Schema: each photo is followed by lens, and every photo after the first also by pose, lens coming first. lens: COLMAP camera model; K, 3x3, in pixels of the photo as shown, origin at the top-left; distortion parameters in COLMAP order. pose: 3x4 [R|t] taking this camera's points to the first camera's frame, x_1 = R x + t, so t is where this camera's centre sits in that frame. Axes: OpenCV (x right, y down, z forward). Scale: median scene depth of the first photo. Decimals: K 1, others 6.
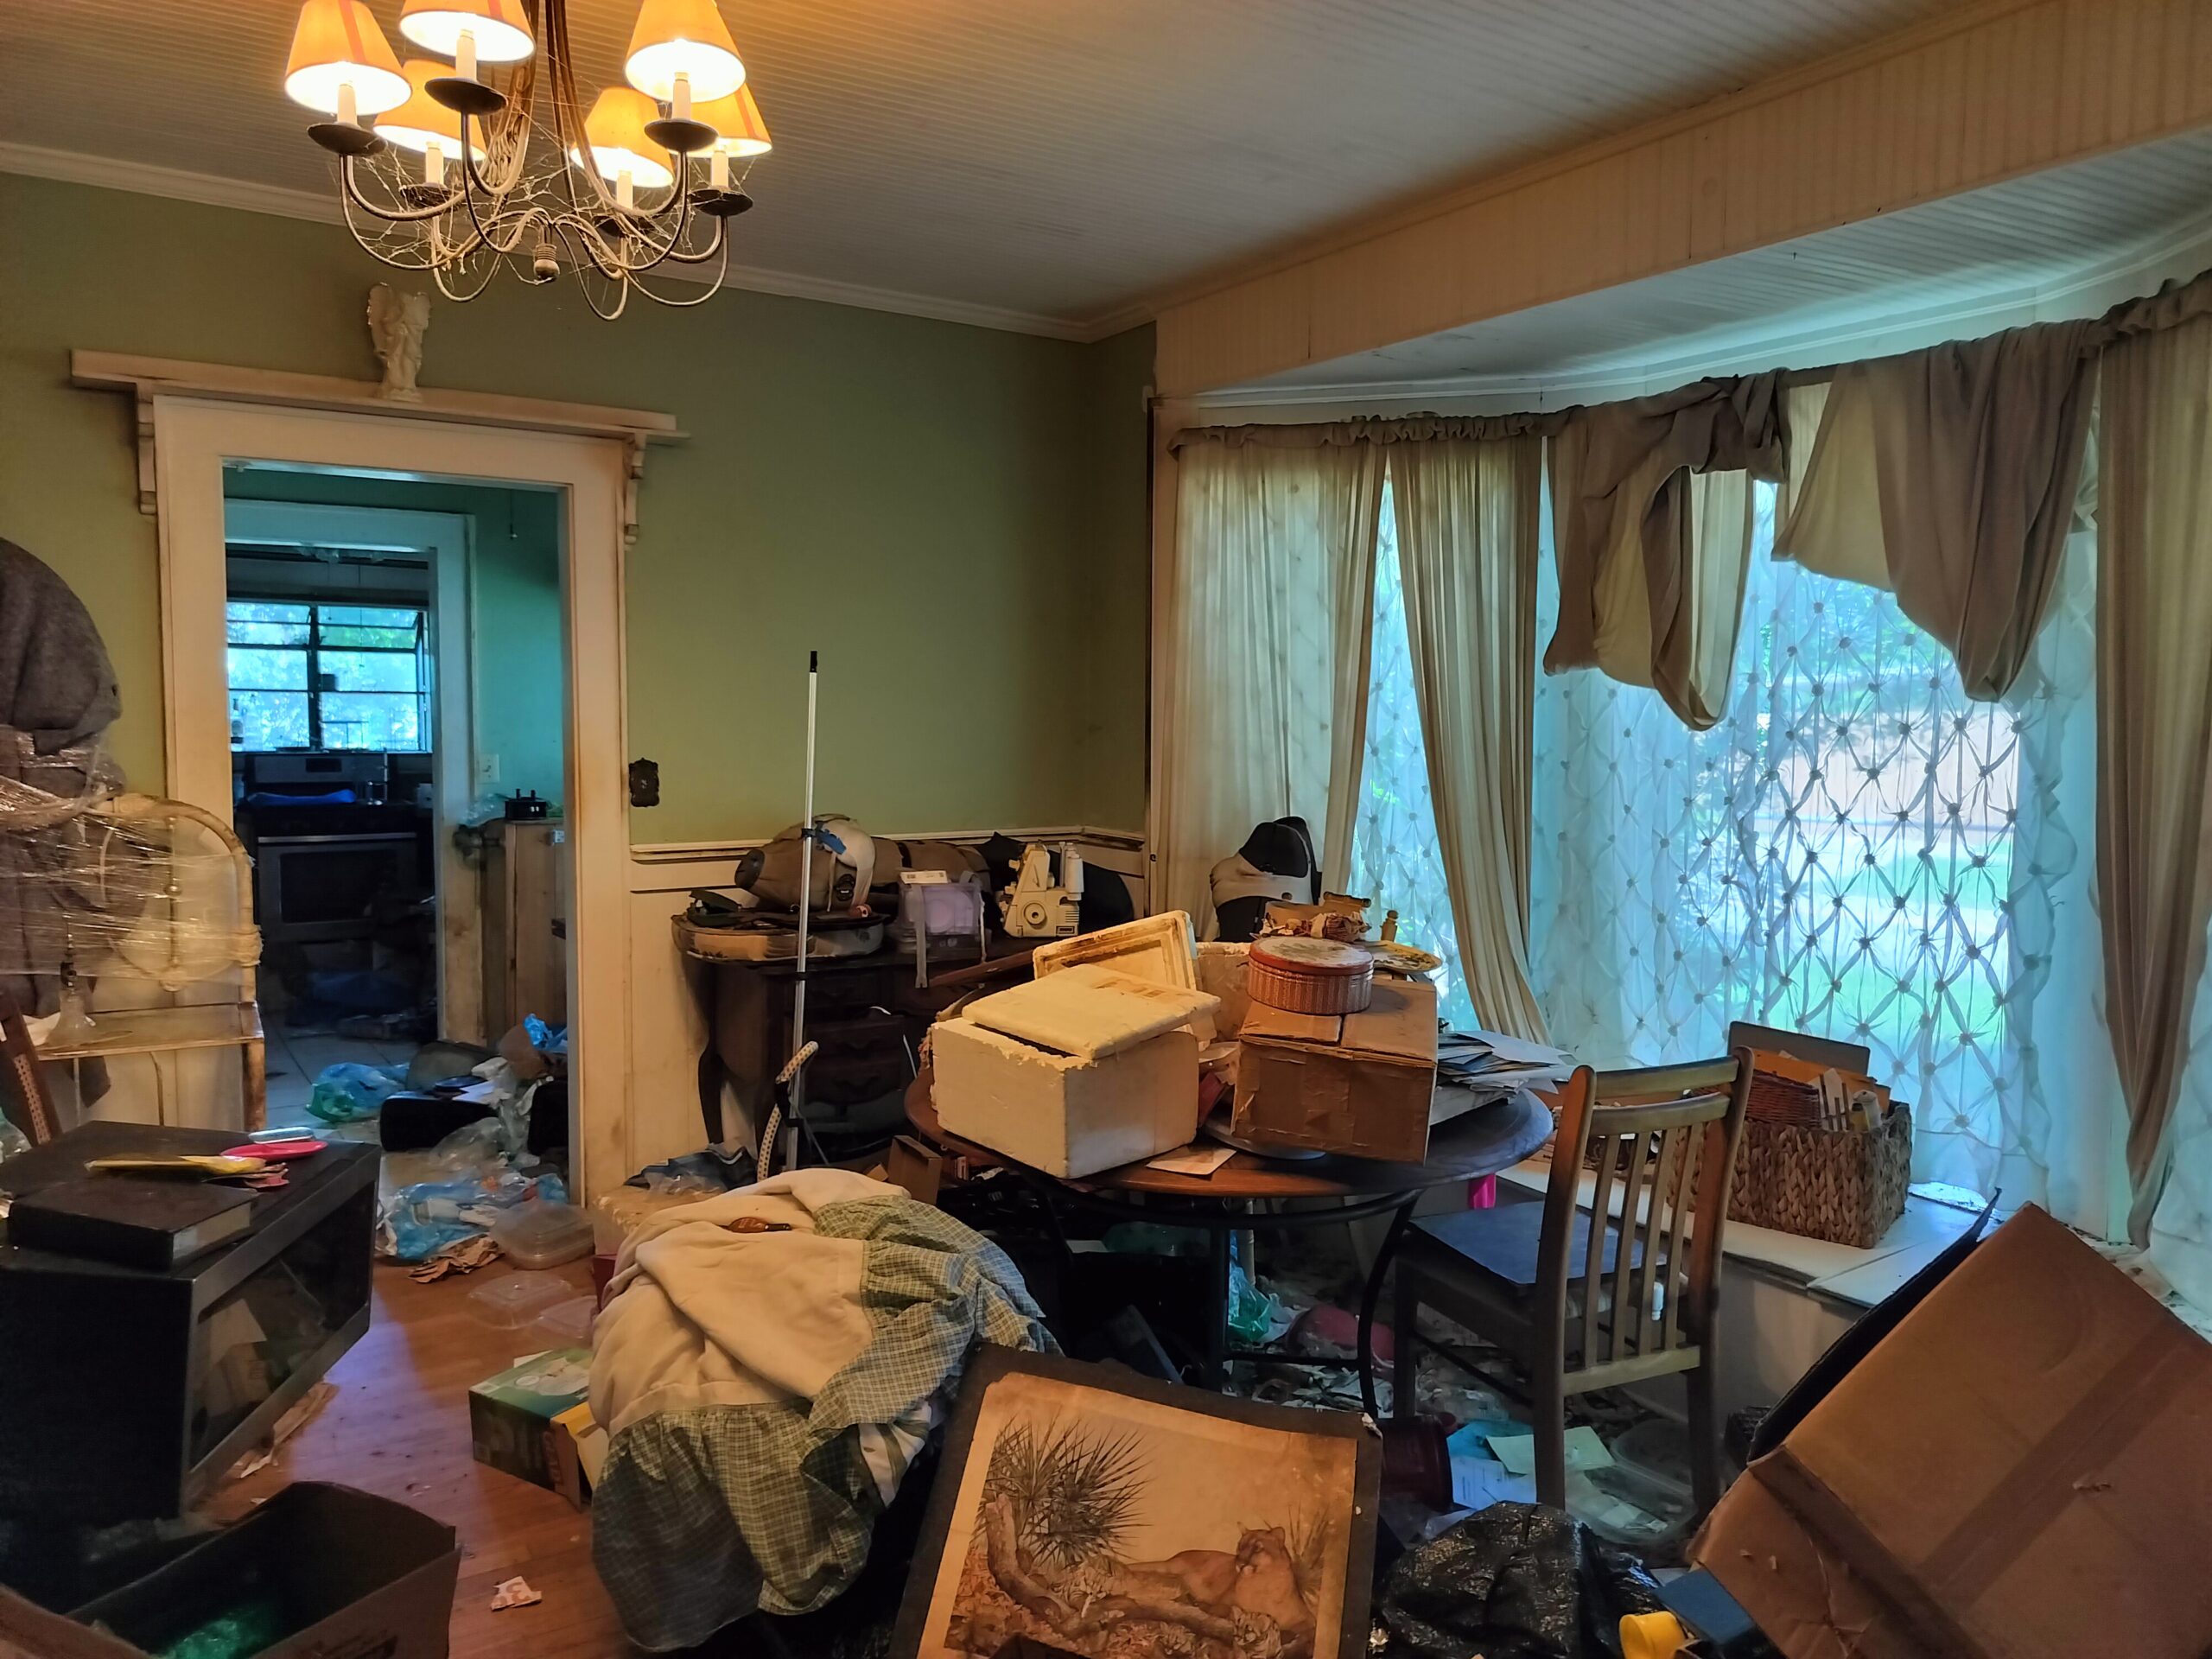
lens RADIAL K [[1562.9, 0, 1106.0], [0, 1562.9, 829.5], [0, 0, 1]] dist [0.066790, -0.075107]
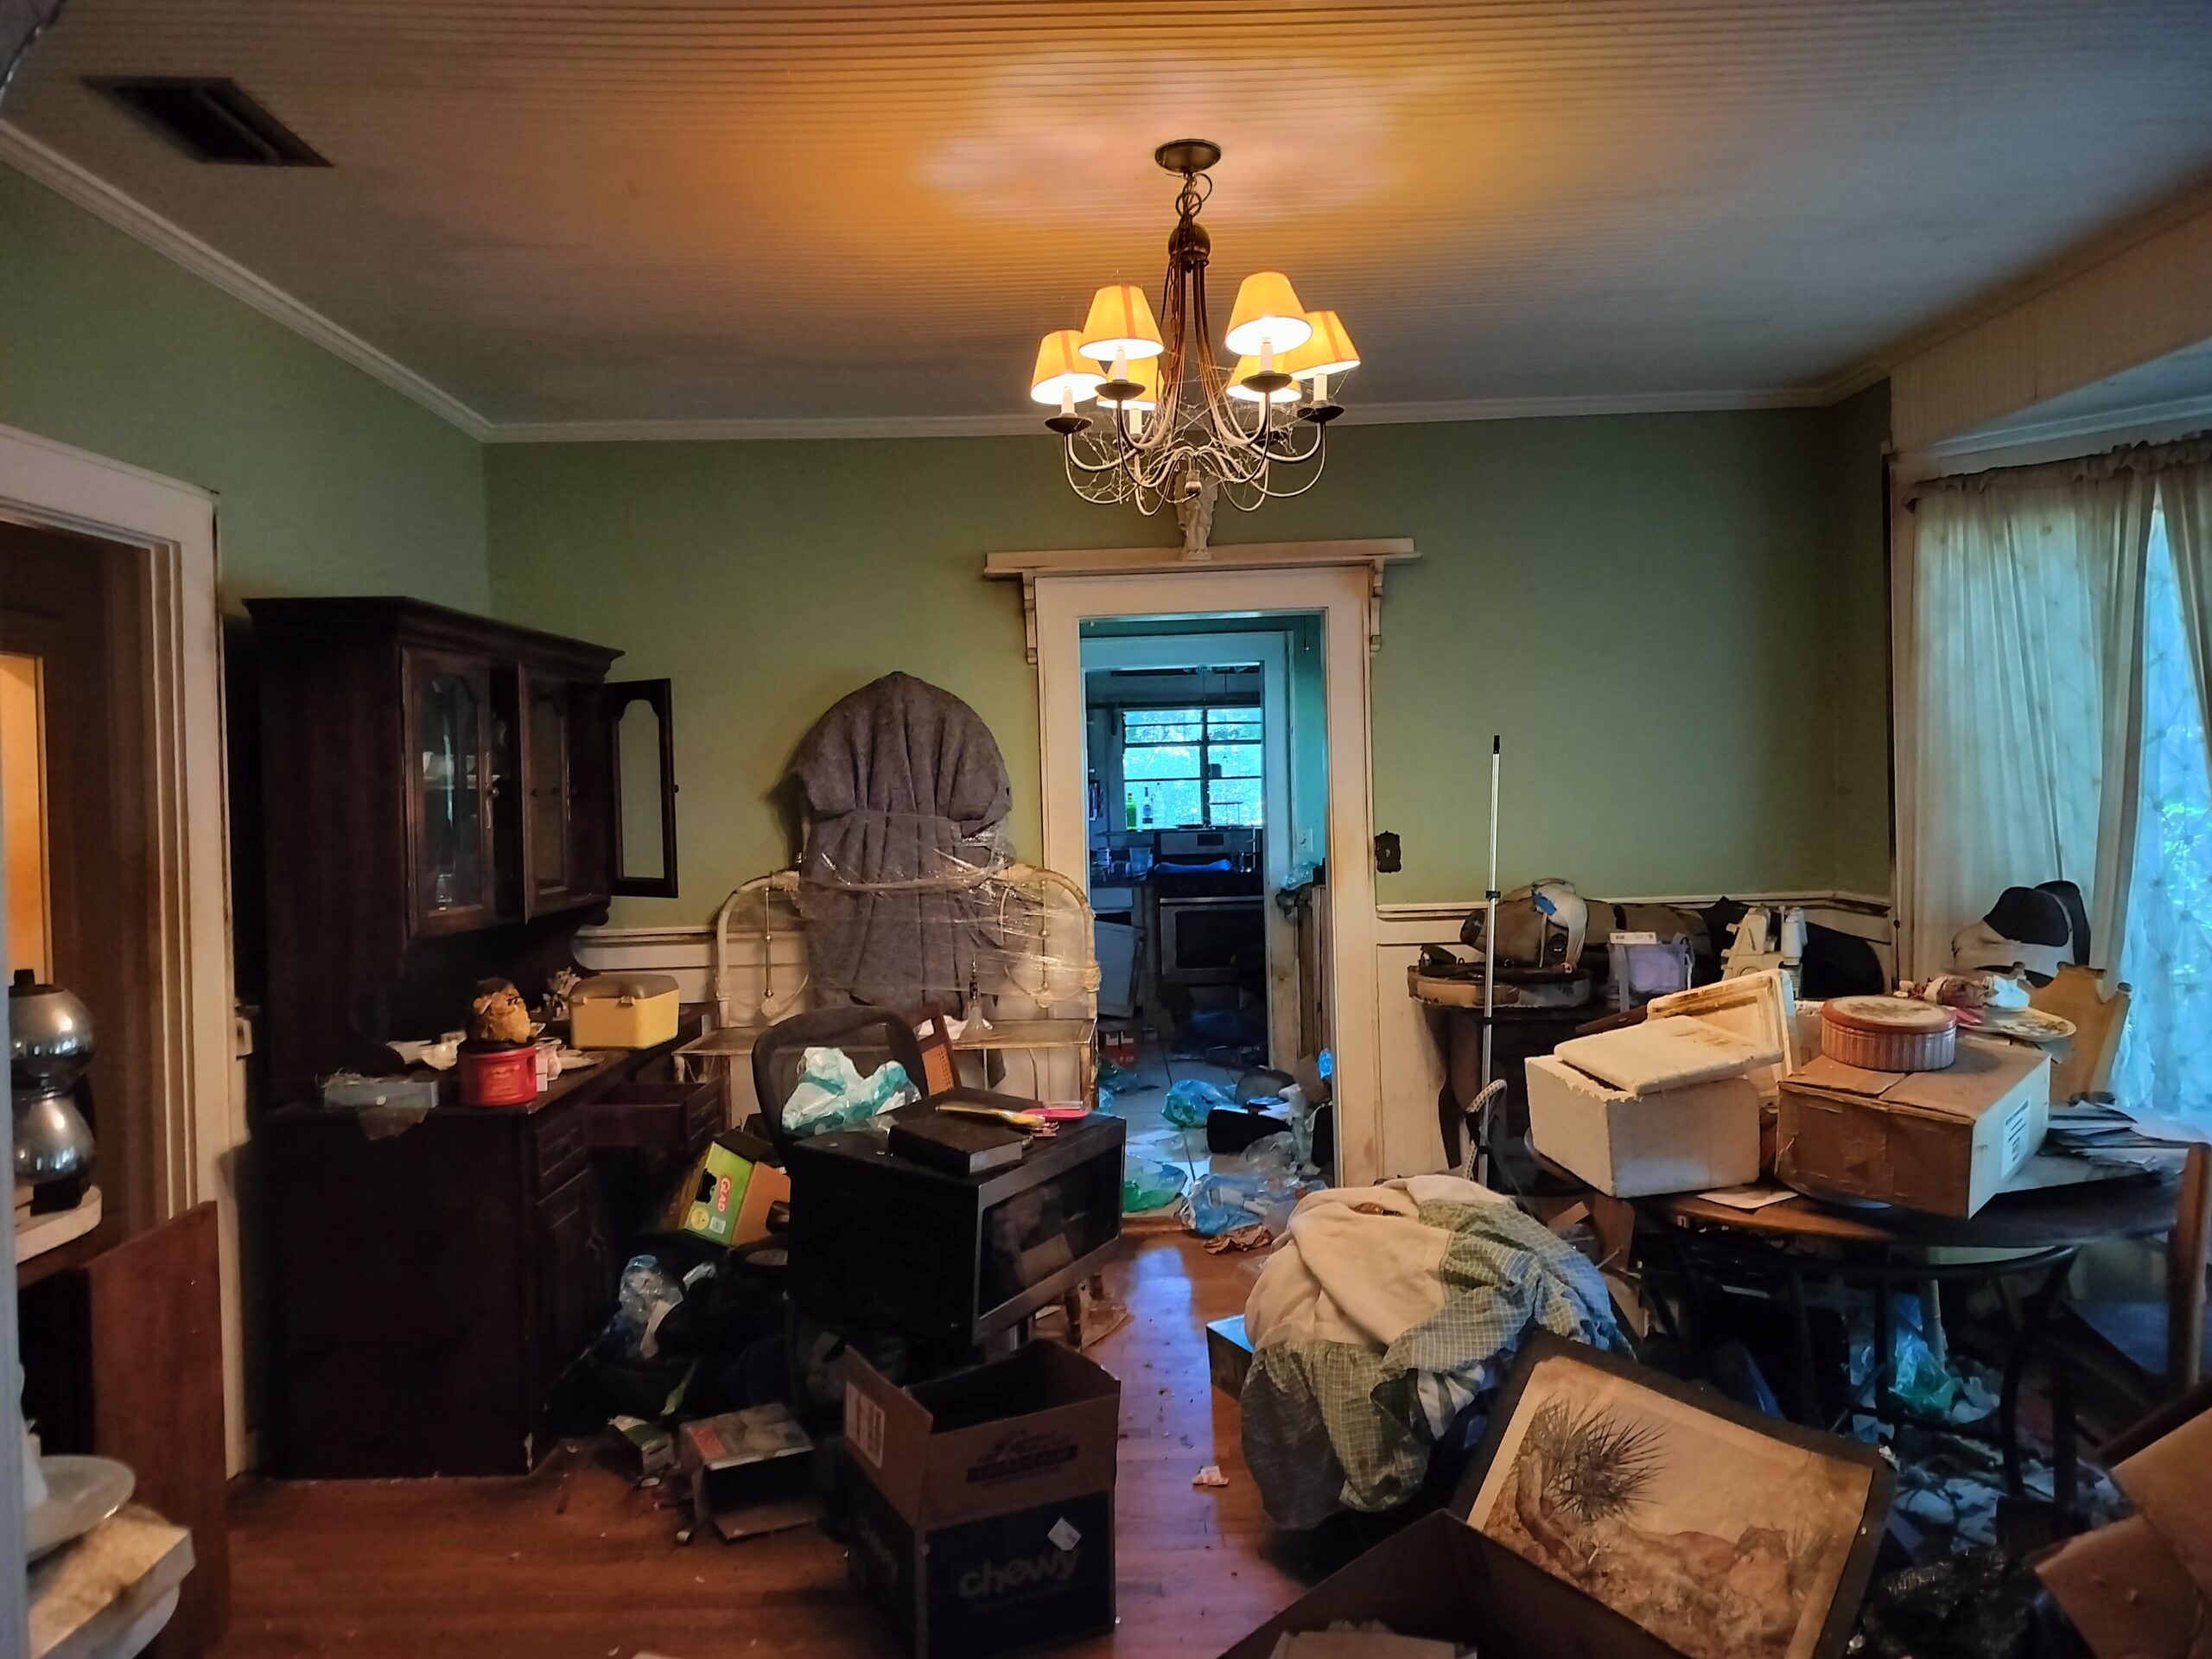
lens RADIAL K [[1566.8, 0, 1106.0], [0, 1566.8, 829.5], [0, 0, 1]] dist [0.106428, -0.135370]
pose [[0.842072, -0.019228, -0.539022, 0.192172], [-0.003518, 0.999147, -0.041138, 0.003045], [0.539353, 0.036537, 0.841287, -0.119824]]
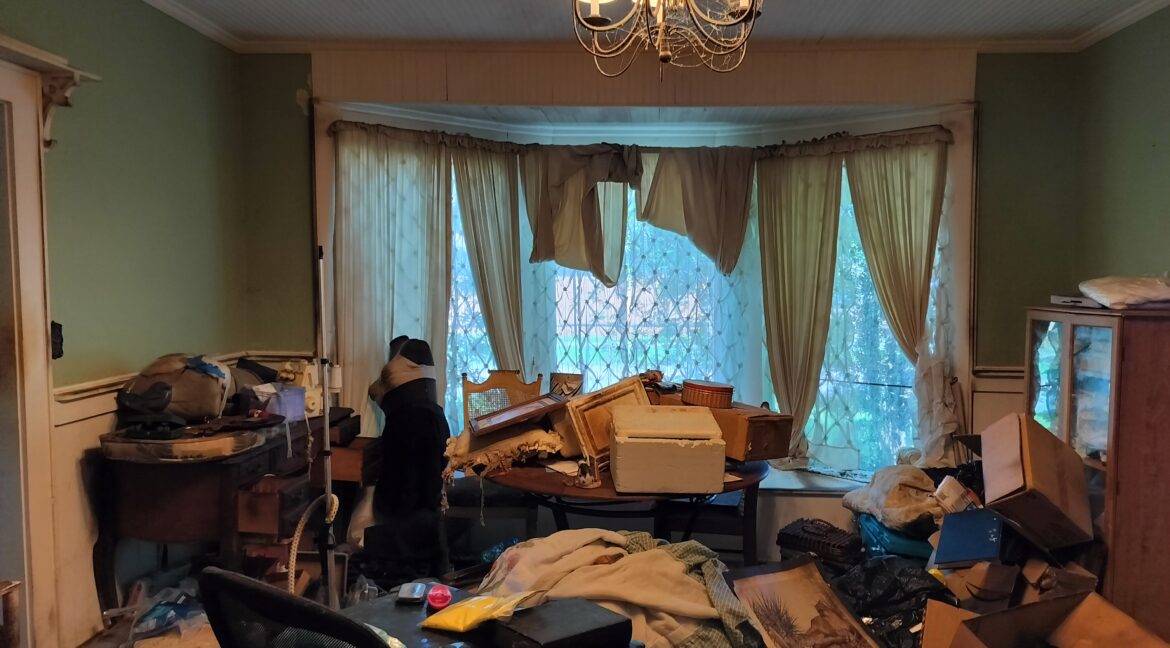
lens RADIAL K [[827.4, 0, 585.0], [0, 827.4, 324.0], [0, 0, 1]] dist [-0.005198, -0.004363]
pose [[0.568466, -0.049793, 0.821199, -0.712088], [0.060526, 0.997993, 0.018615, -0.033658], [-0.820478, 0.039122, 0.570339, 0.315453]]
